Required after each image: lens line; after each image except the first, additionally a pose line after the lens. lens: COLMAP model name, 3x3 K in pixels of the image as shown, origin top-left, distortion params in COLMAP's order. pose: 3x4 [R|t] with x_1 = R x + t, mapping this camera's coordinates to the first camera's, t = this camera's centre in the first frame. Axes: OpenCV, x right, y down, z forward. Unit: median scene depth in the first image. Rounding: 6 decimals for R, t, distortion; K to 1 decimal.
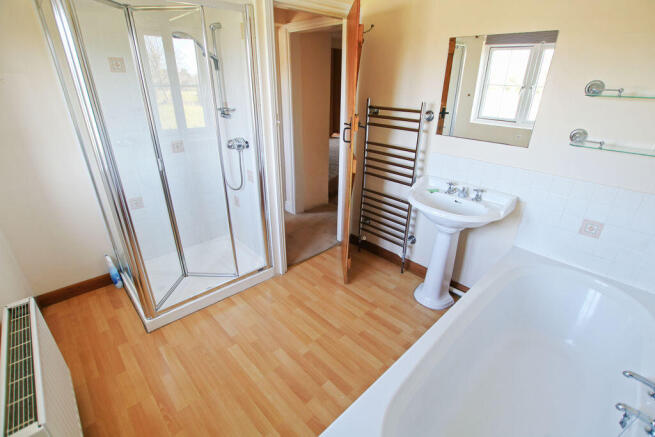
lens RADIAL K [[307.4, 0, 331.5], [0, 307.4, 226.6], [0, 0, 1]] dist [-0.022485, 0.000011]
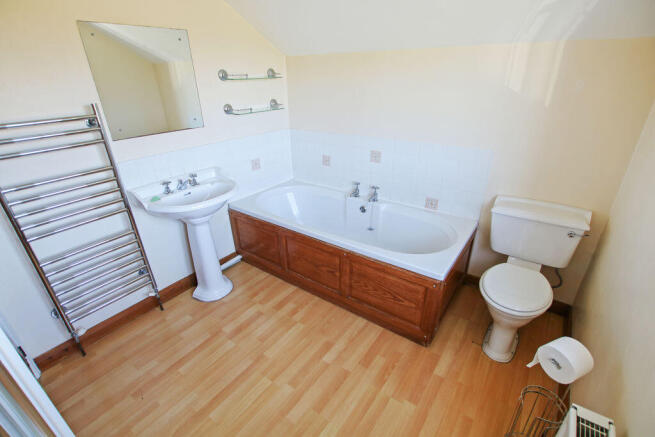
lens RADIAL K [[307.4, 0, 331.5], [0, 307.4, 226.6], [0, 0, 1]] dist [-0.022485, 0.000011]
pose [[-0.180697, -0.448305, 0.875426, -0.642907], [0.436036, 0.761313, 0.479870, -0.293553], [-0.881602, 0.468428, 0.057910, 0.614254]]
